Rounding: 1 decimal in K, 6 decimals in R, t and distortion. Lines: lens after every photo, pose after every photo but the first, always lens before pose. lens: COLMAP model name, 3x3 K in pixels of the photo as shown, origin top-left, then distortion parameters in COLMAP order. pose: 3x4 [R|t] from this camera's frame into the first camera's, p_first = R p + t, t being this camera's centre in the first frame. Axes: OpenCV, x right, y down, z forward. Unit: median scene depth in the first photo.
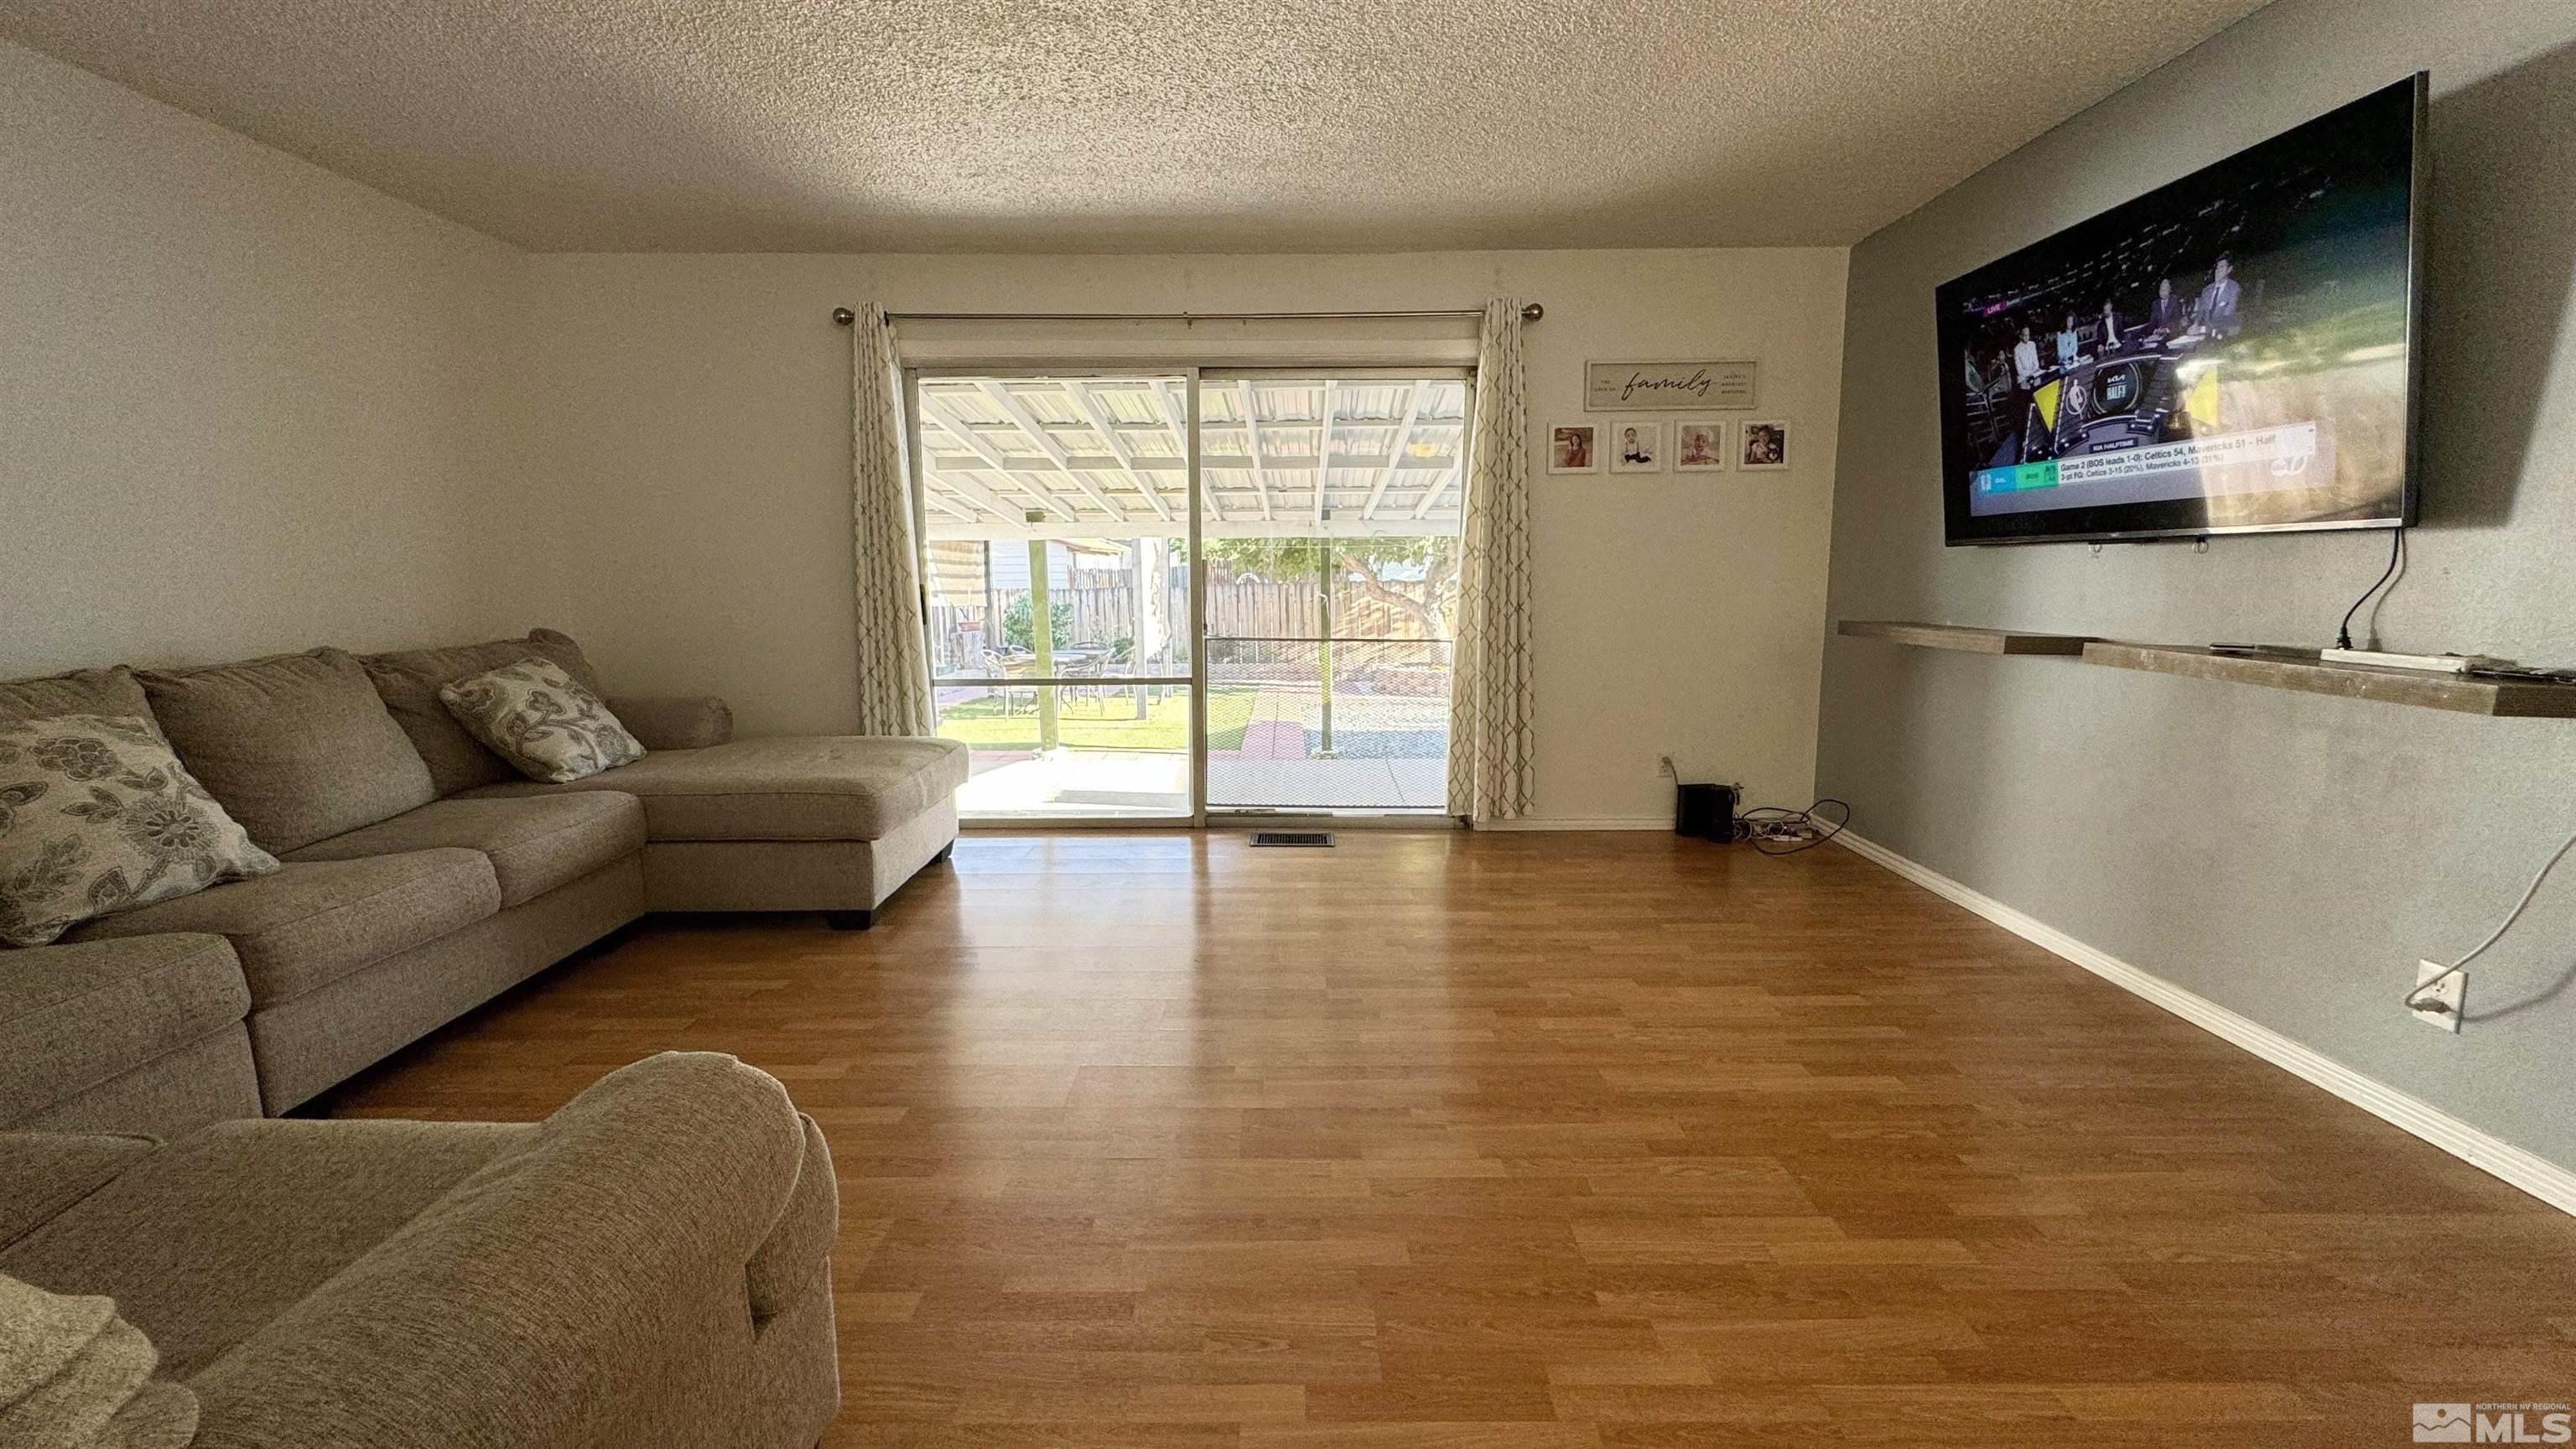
lens RADIAL K [[1031.7, 0, 1290.9], [0, 1031.7, 723.8], [0, 0, 1]] dist [-0.002166, 0.000109]
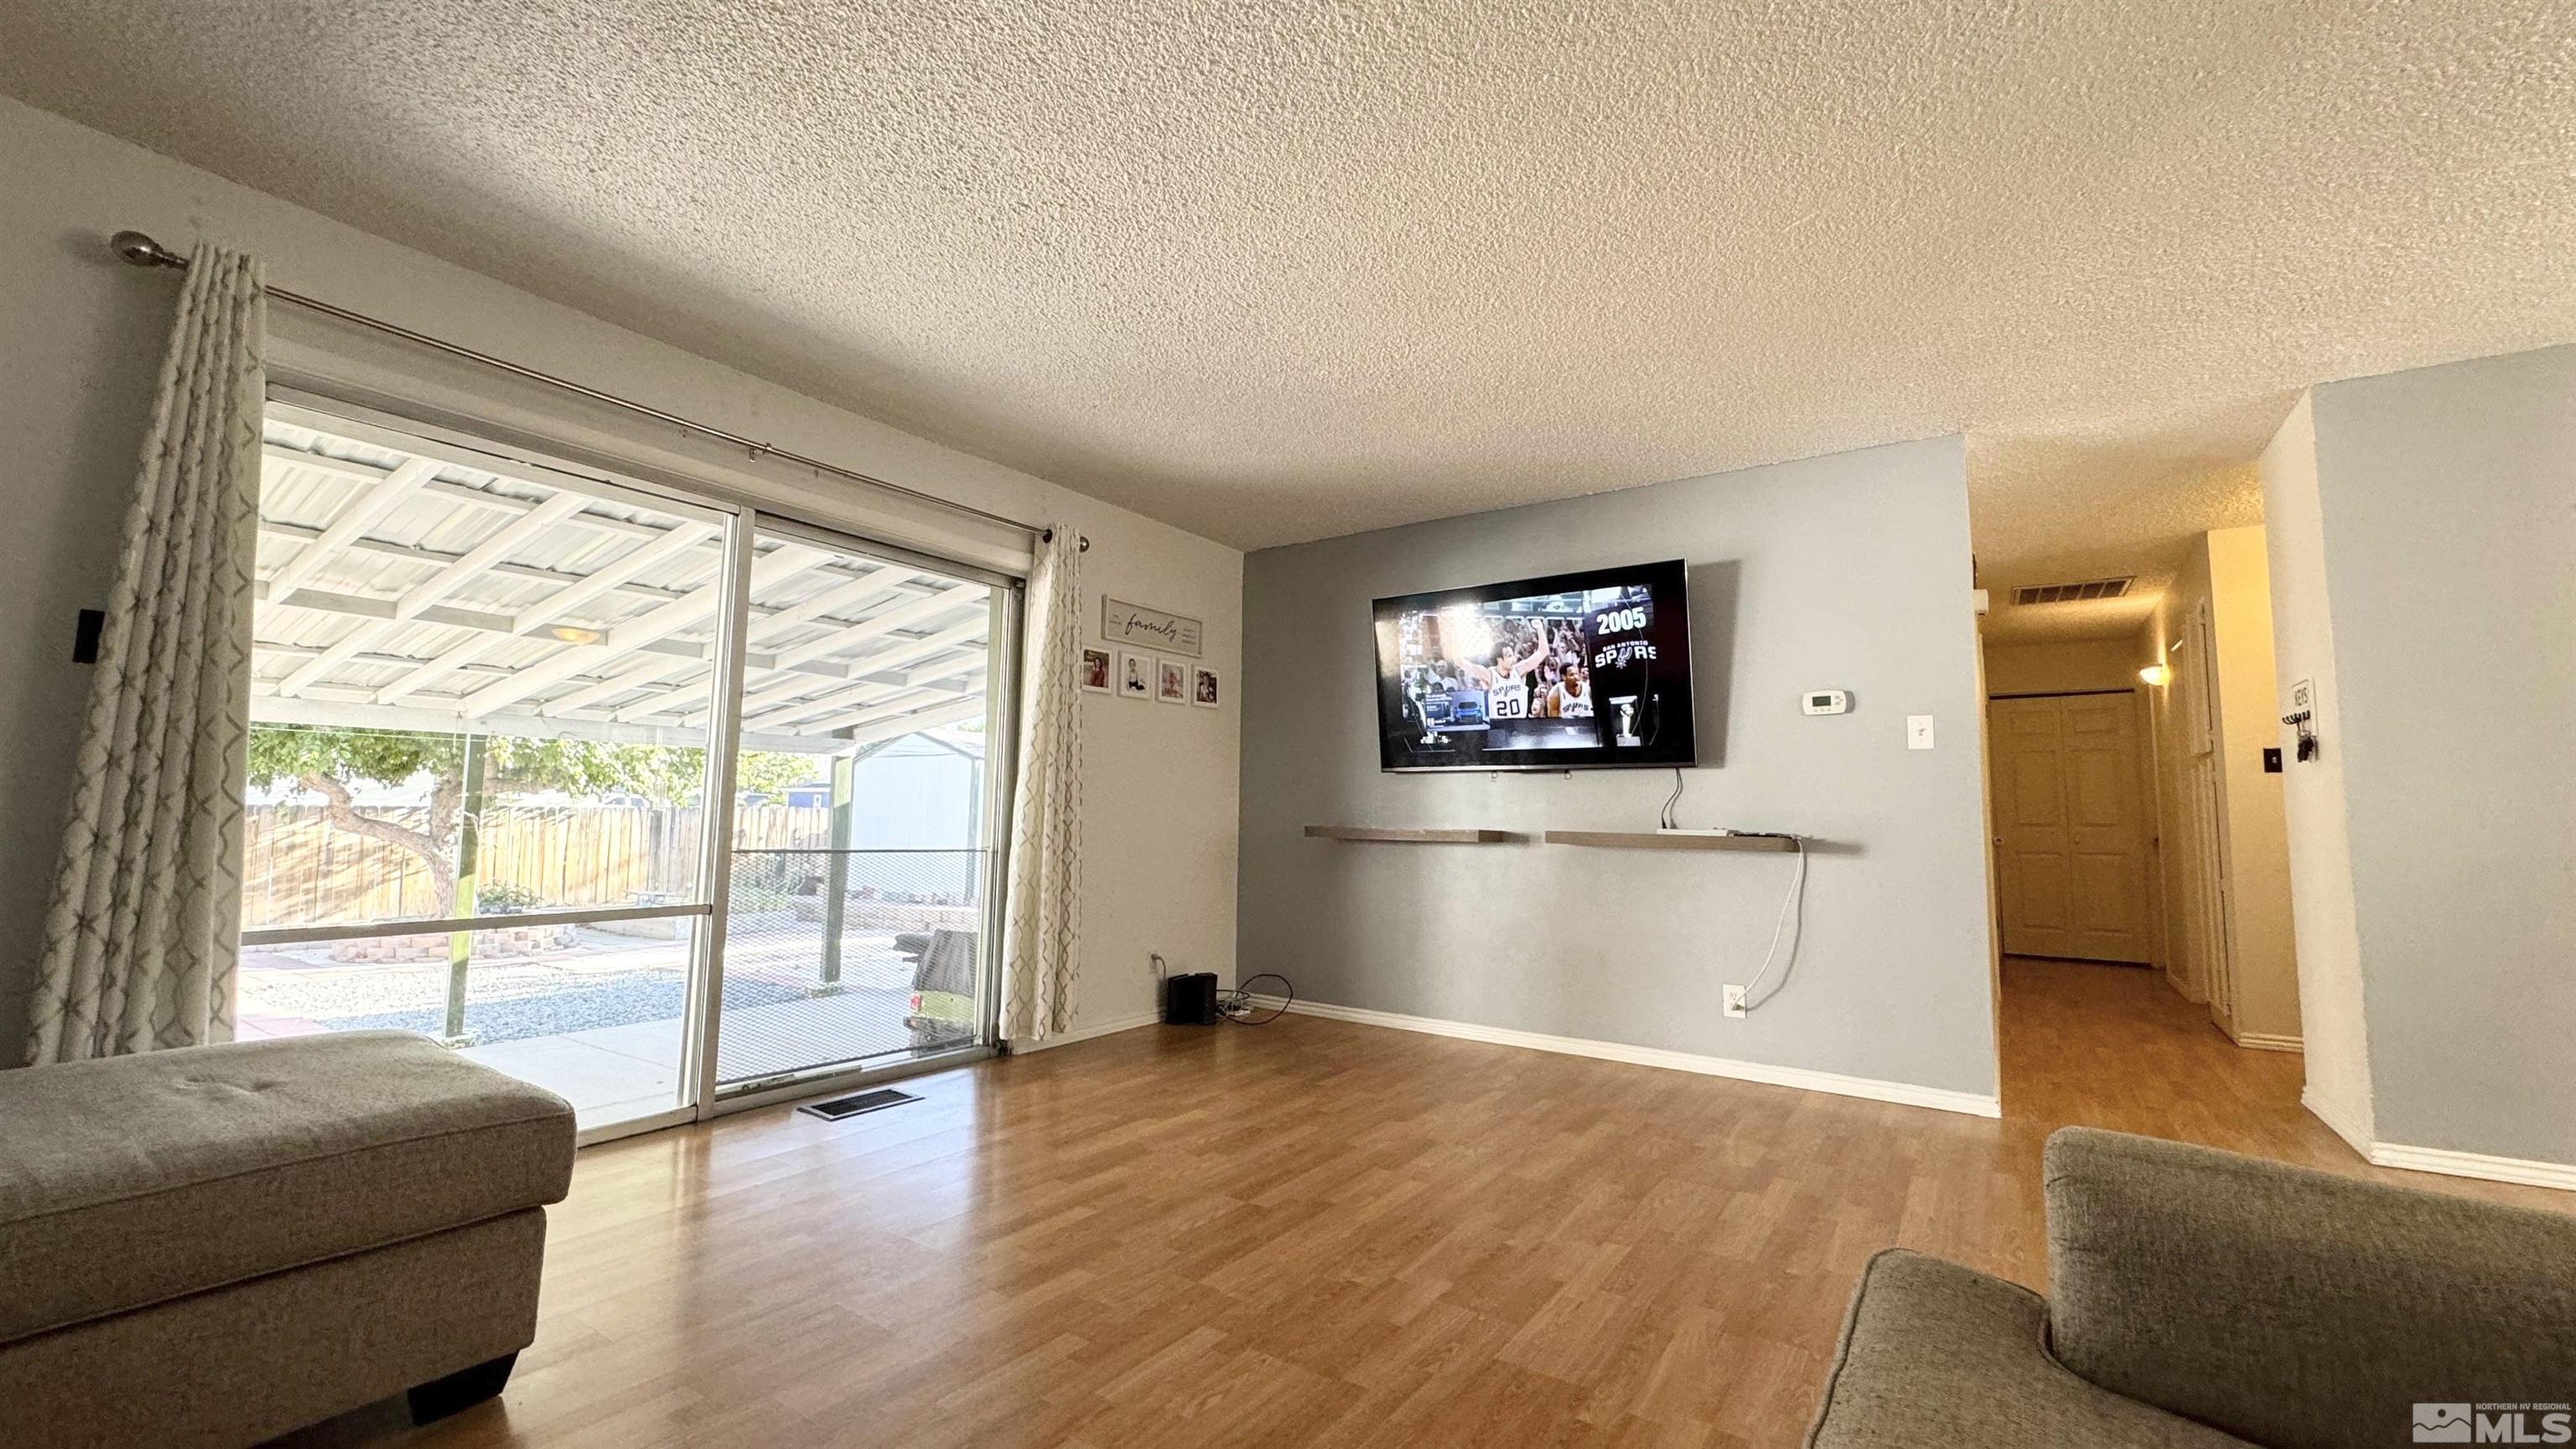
lens RADIAL K [[1031.7, 0, 1290.9], [0, 1031.7, 723.8], [0, 0, 1]] dist [-0.002166, 0.000109]
pose [[0.560994, 0.089628, 0.822954, -0.501526], [0.104118, 0.978588, -0.177554, 0.002582], [-0.821246, 0.185291, 0.539649, 0.257829]]
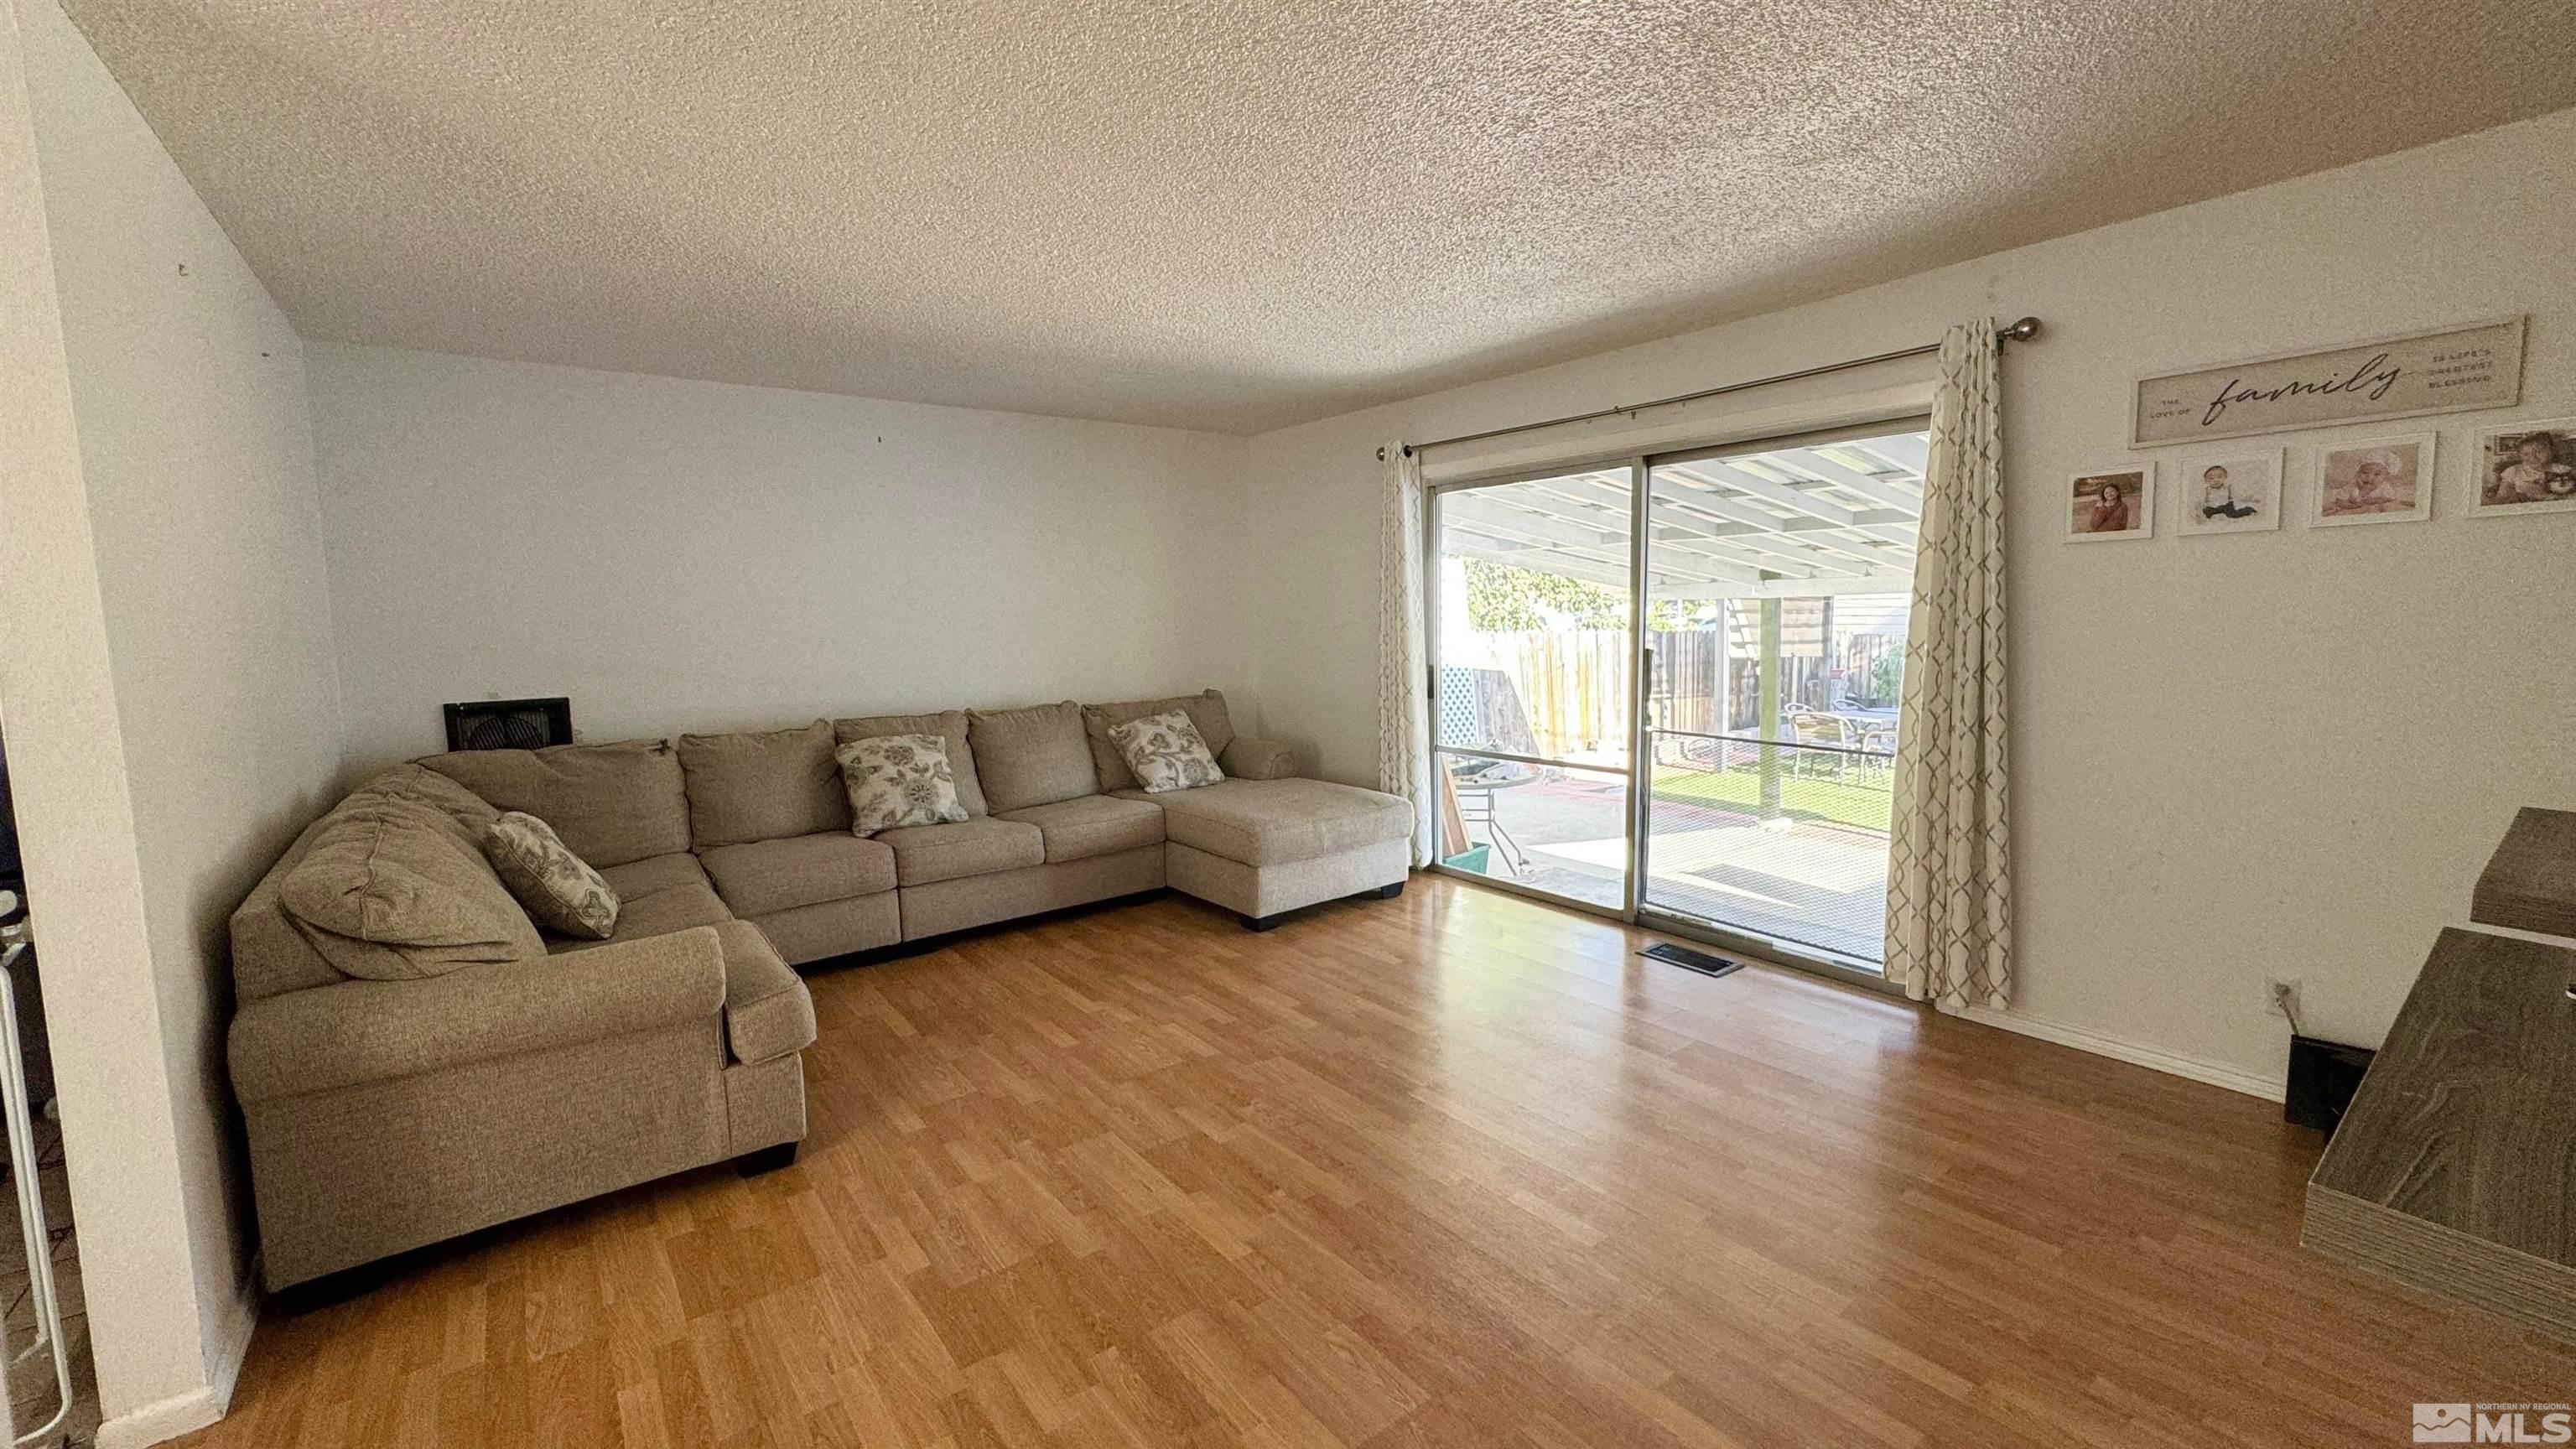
lens RADIAL K [[1029.3, 0, 1282.1], [0, 1029.3, 728.4], [0, 0, 1]] dist [-0.002543, -0.000112]
pose [[0.604116, 0.083390, -0.792521, 0.501804], [-0.101491, 0.994463, 0.027275, -0.080480], [0.790407, 0.063956, 0.609234, 0.150900]]
